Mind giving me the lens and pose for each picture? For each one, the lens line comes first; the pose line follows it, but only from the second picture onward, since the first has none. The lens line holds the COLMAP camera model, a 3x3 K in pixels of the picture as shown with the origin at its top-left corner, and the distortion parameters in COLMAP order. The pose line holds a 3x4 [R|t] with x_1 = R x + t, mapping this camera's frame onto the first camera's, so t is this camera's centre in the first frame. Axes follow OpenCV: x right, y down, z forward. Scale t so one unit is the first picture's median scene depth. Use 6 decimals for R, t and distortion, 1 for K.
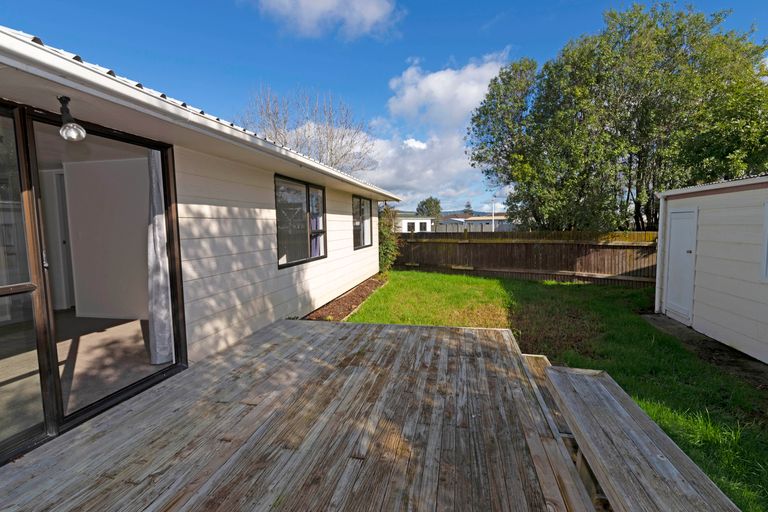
lens RADIAL K [[358.0, 0, 384.0], [0, 358.0, 256.0], [0, 0, 1]] dist [0.001302, 0.000225]
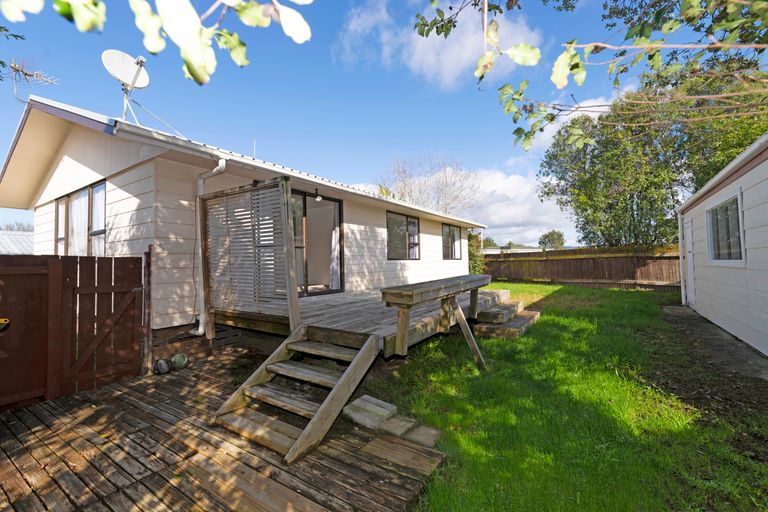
lens RADIAL K [[328.3, 0, 384.0], [0, 328.3, 256.0], [0, 0, 1]] dist [-0.000734, -0.000059]
pose [[0.929932, -0.010358, -0.367587, 0.249016], [-0.027309, 0.994898, -0.097124, 0.141735], [0.366717, 0.100357, 0.924904, -0.471168]]
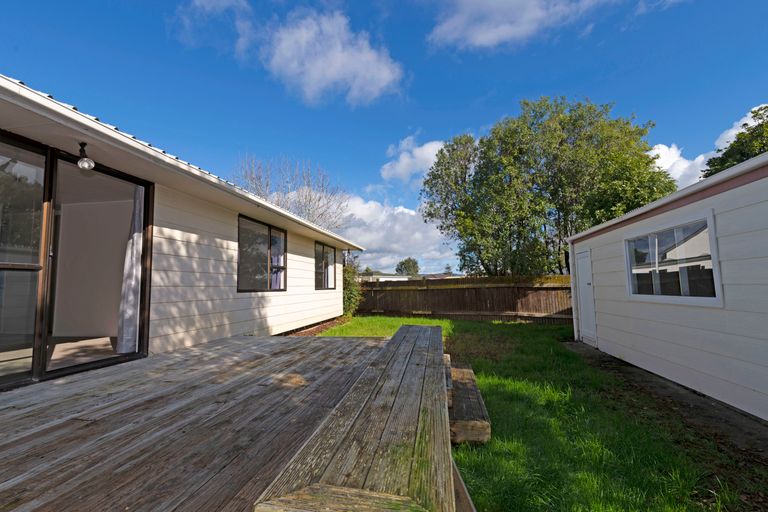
lens RADIAL K [[353.1, 0, 384.0], [0, 353.1, 256.0], [0, 0, 1]] dist [0.001429, -0.000599]
pose [[0.998944, 0.003148, 0.045847, 0.103828], [0.004874, 0.984766, -0.173817, 0.094521], [-0.045696, 0.173857, 0.983710, -0.146014]]
